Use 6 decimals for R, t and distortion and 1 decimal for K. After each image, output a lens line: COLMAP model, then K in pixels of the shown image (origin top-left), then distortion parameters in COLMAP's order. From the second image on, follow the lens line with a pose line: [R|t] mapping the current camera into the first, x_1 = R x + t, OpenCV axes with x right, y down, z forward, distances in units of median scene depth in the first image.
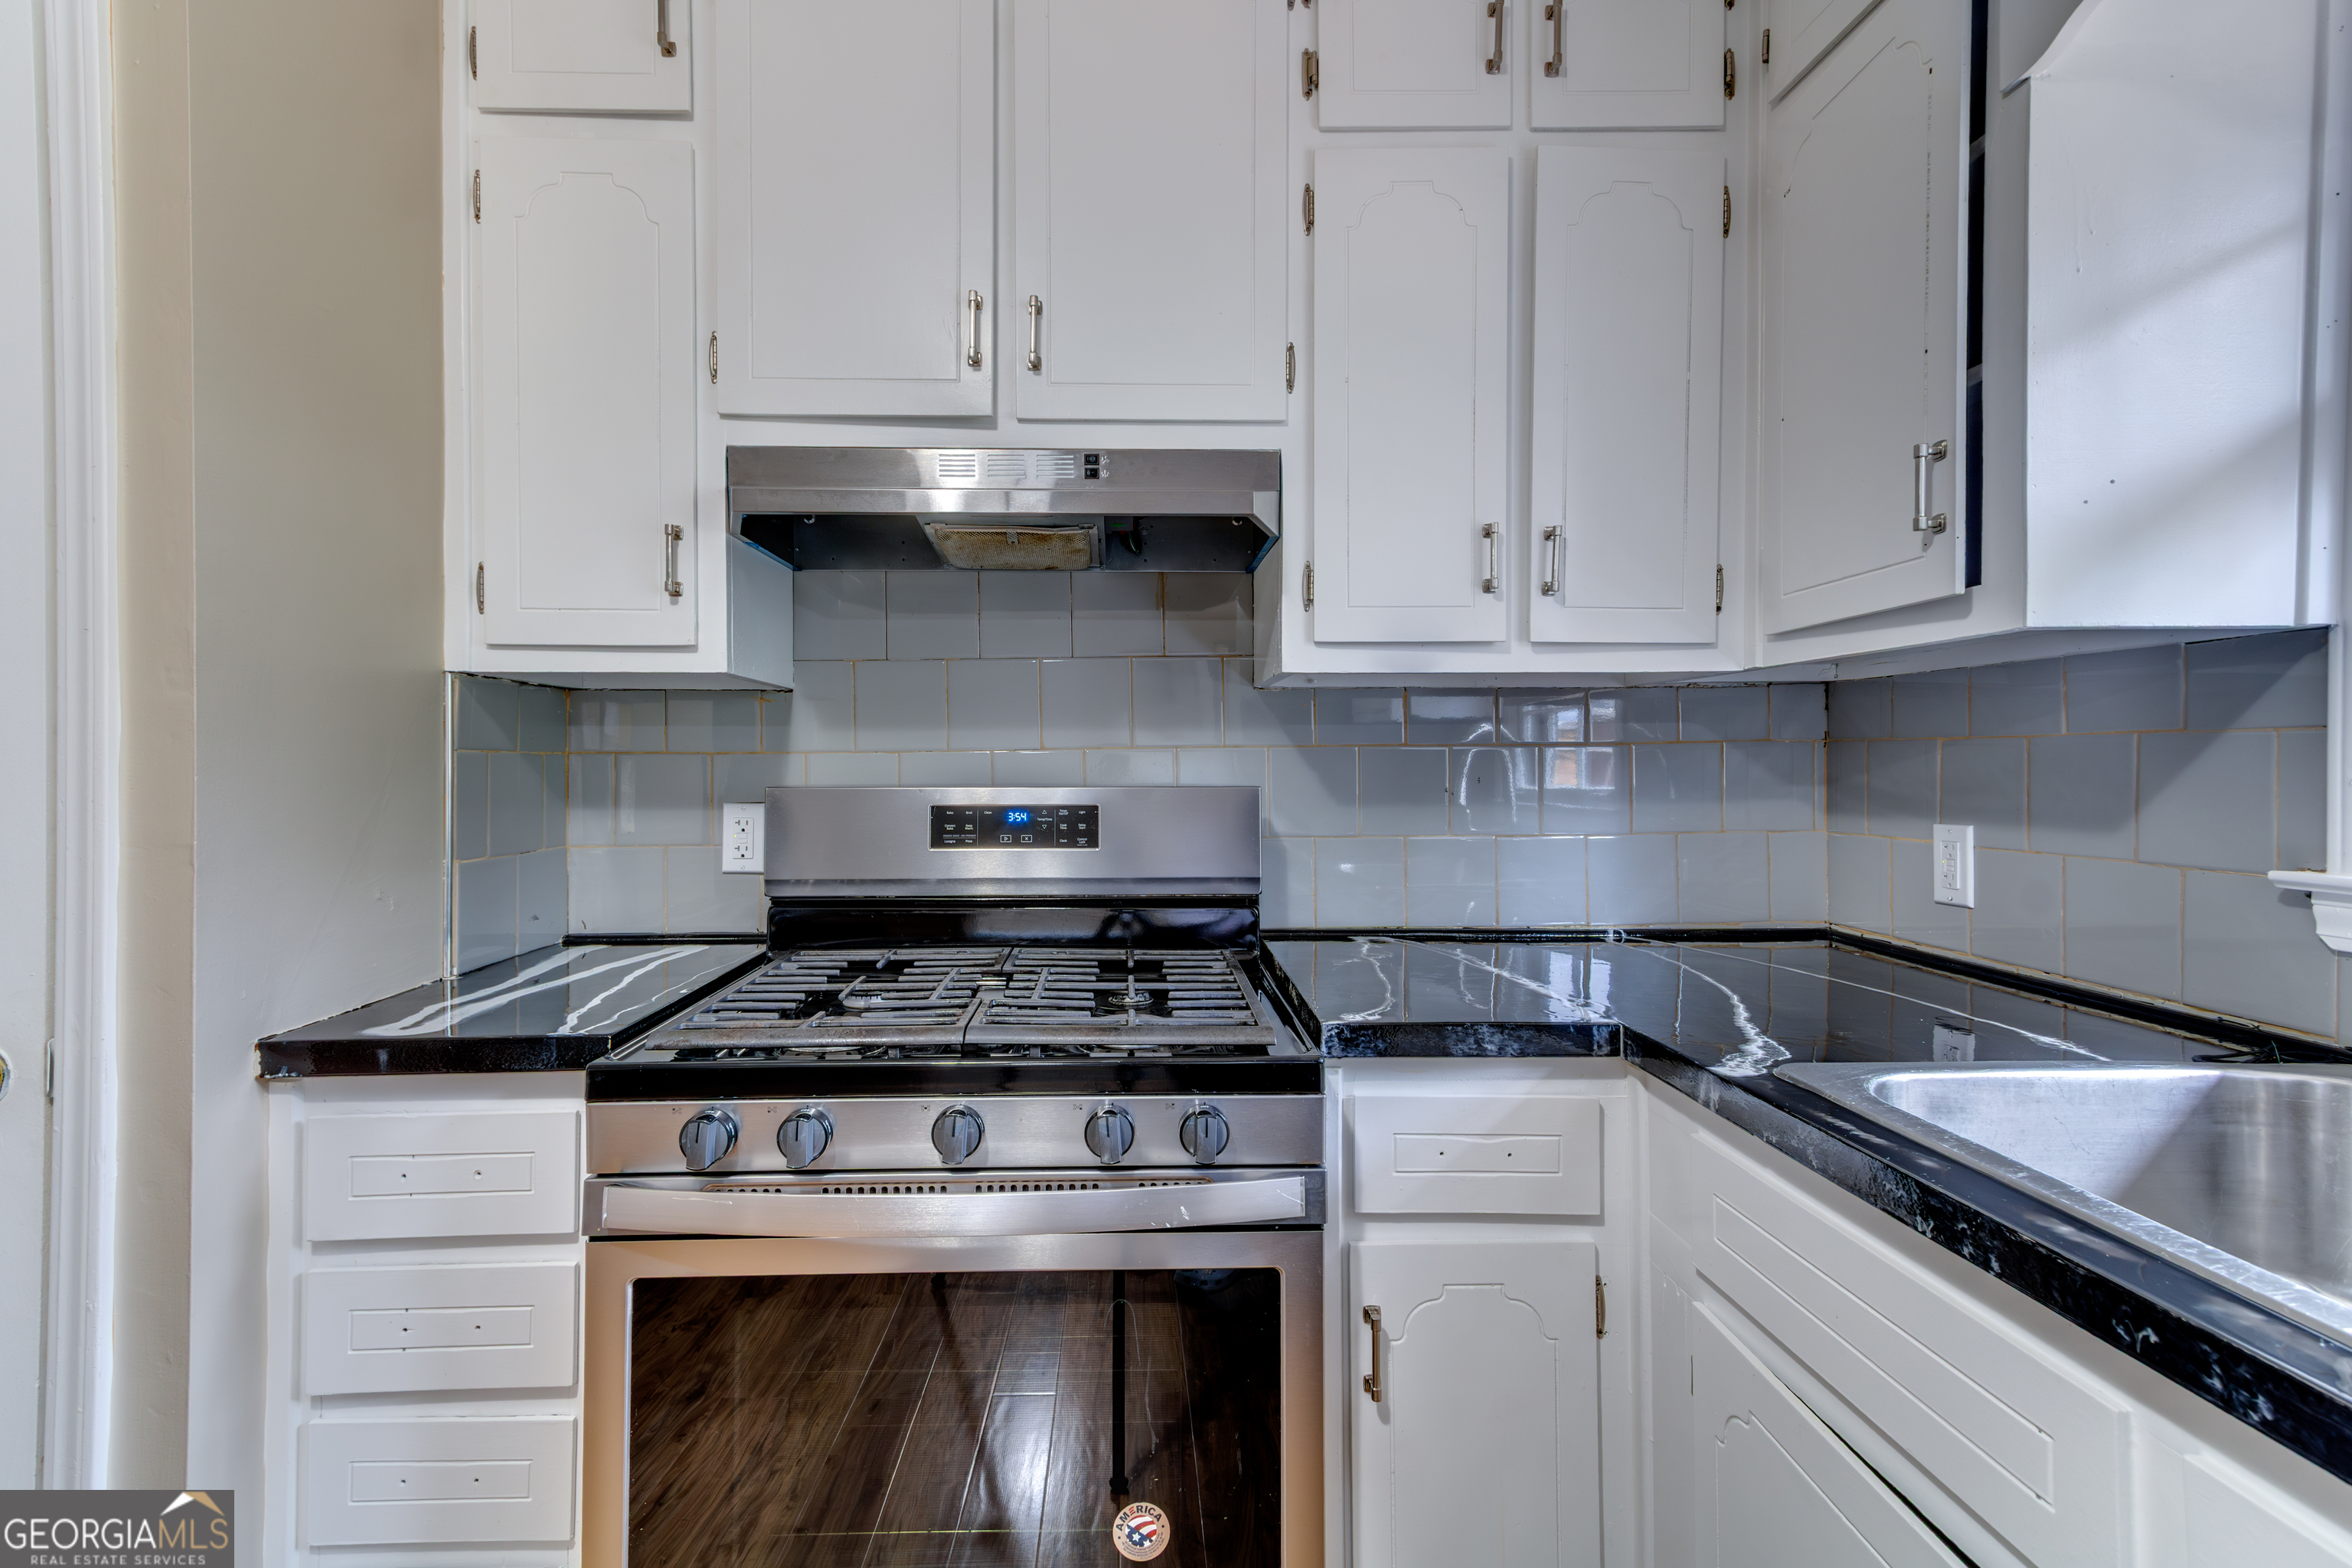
lens RADIAL K [[1120.6, 0, 1150.7], [0, 1120.6, 768.9], [0, 0, 1]] dist [0.027905, -0.000305]
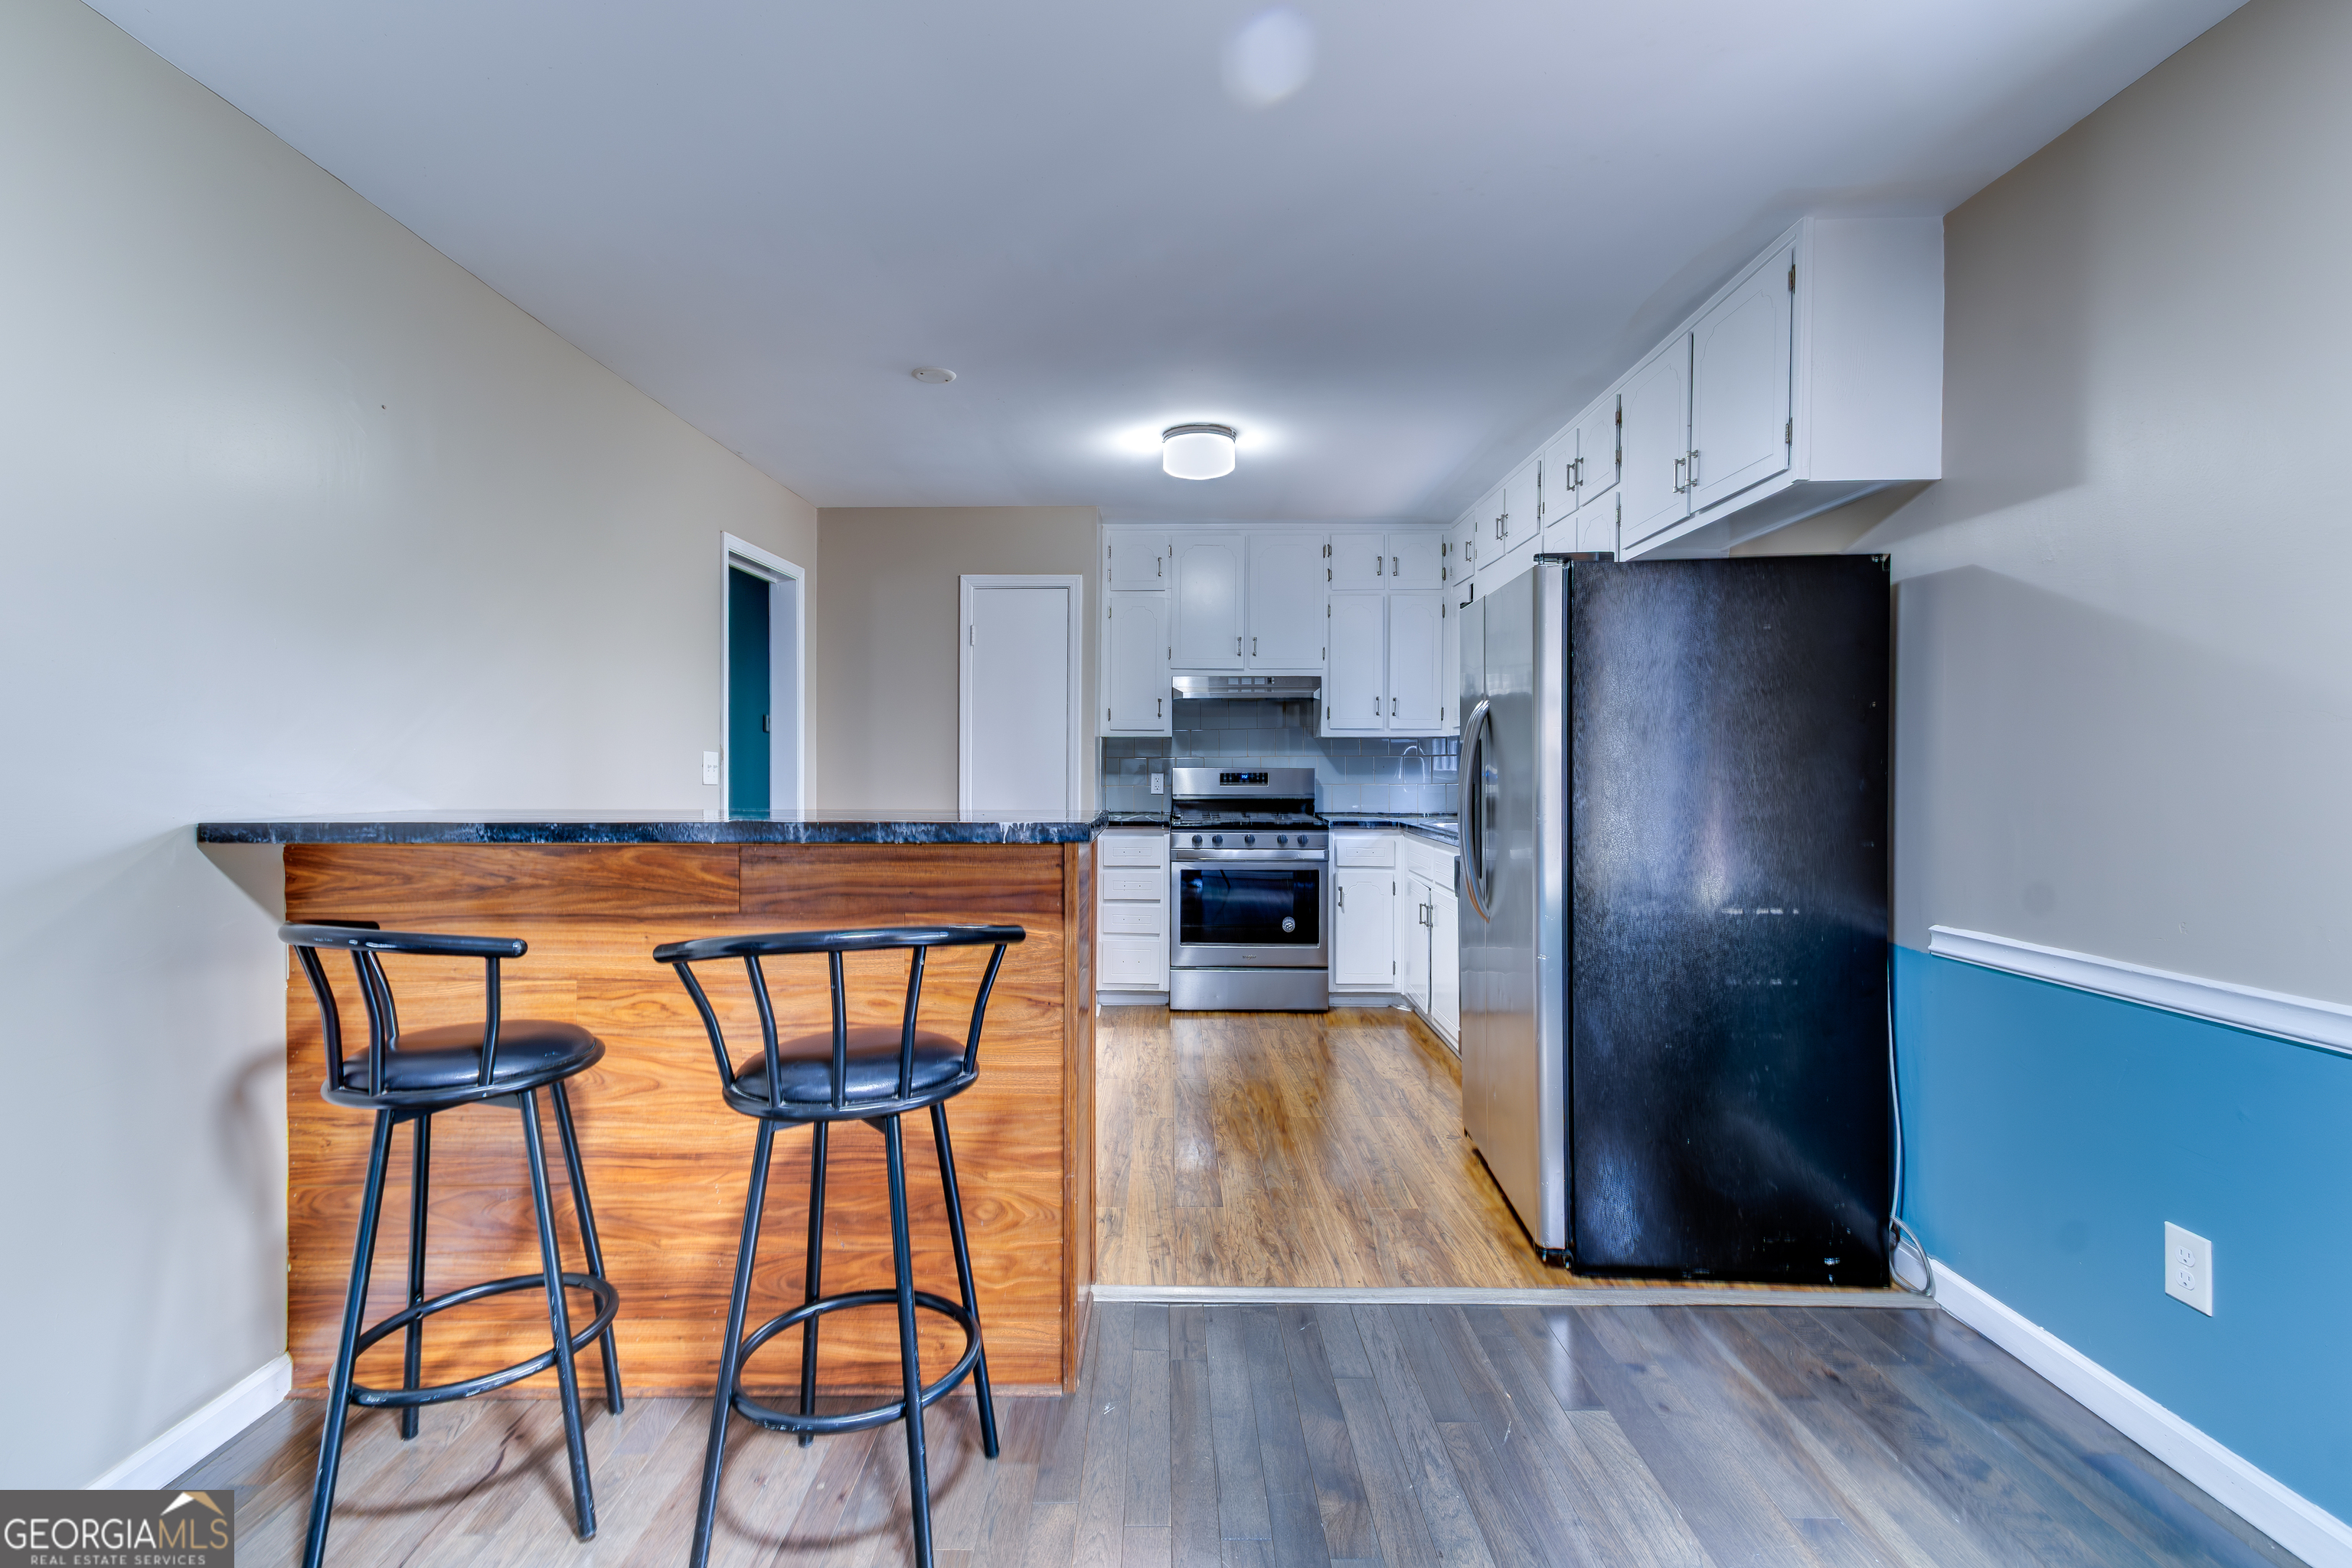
lens RADIAL K [[1120.6, 0, 1150.7], [0, 1120.6, 768.9], [0, 0, 1]] dist [0.027905, -0.000305]
pose [[0.998704, 0.003651, -0.050766, -0.256285], [-0.003573, 0.999992, 0.001644, 0.015930], [0.050772, -0.001461, 0.998709, -2.719324]]
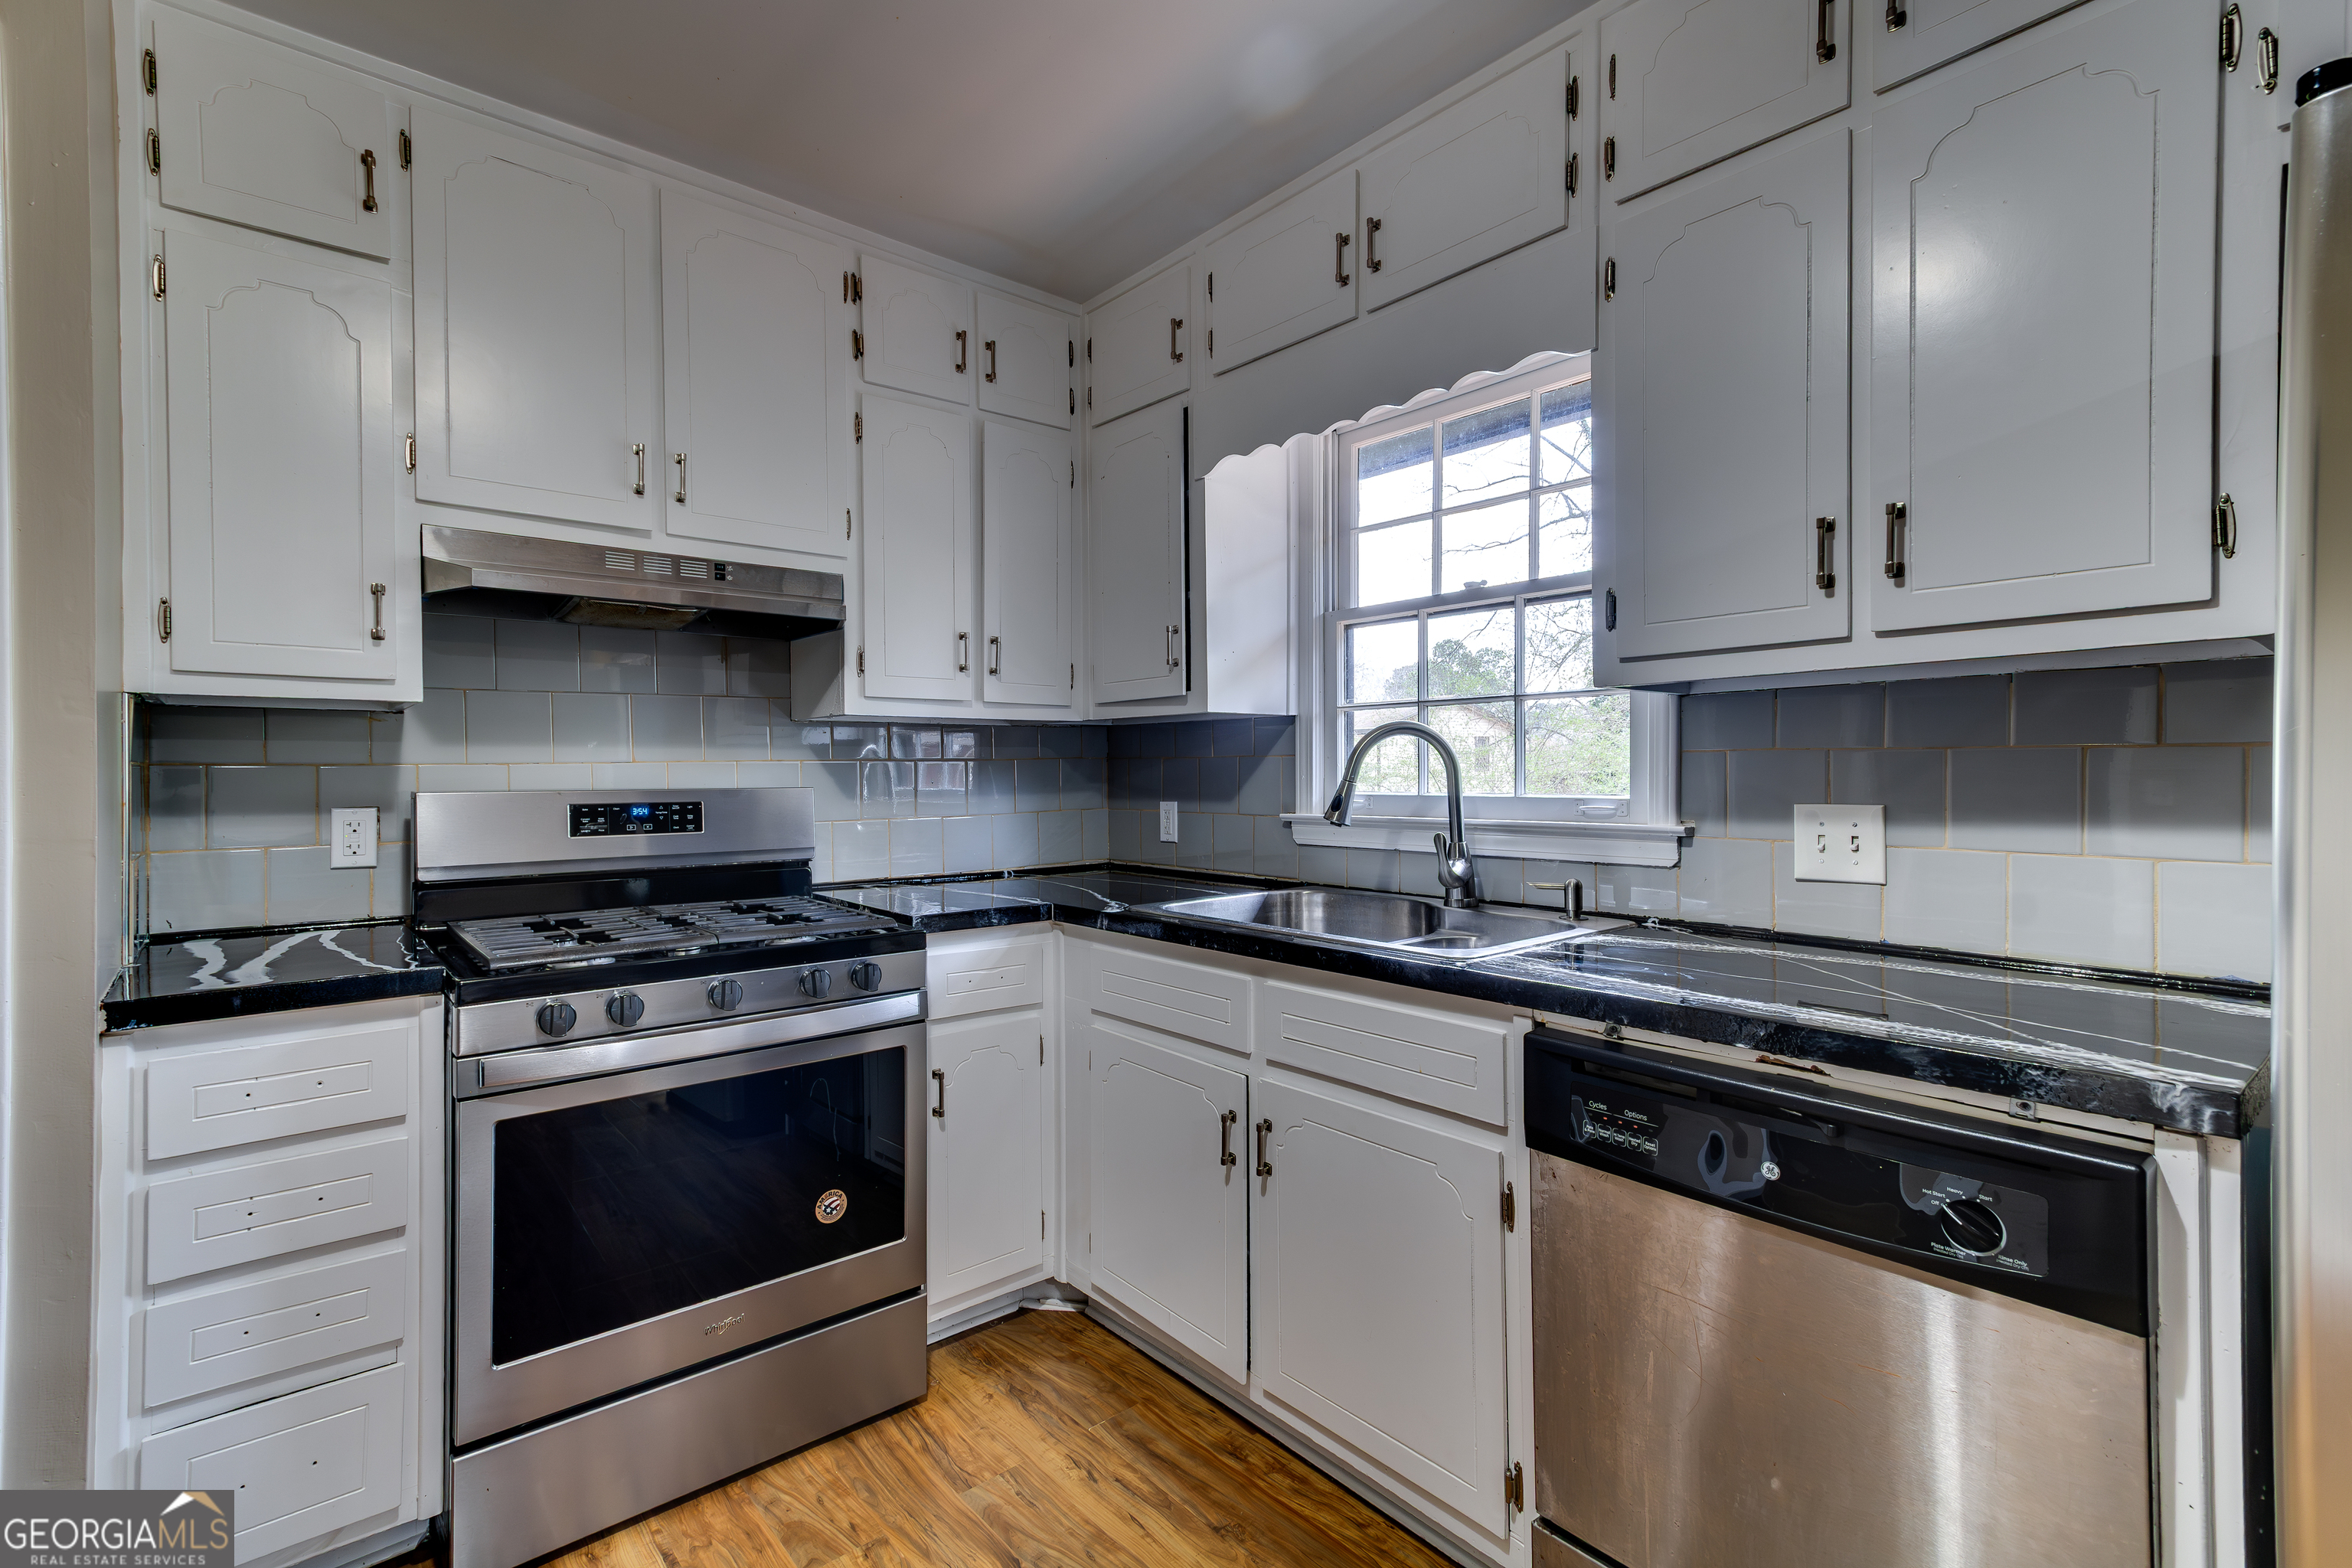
lens RADIAL K [[1063.0, 0, 1158.7], [0, 1063.0, 773.8], [0, 0, 1]] dist [0.024007, 0.000096]
pose [[0.785699, -0.004659, 0.618591, -0.473796], [0.008043, 0.999964, -0.002686, 0.005851], [-0.618556, 0.007086, 0.785708, -0.465809]]
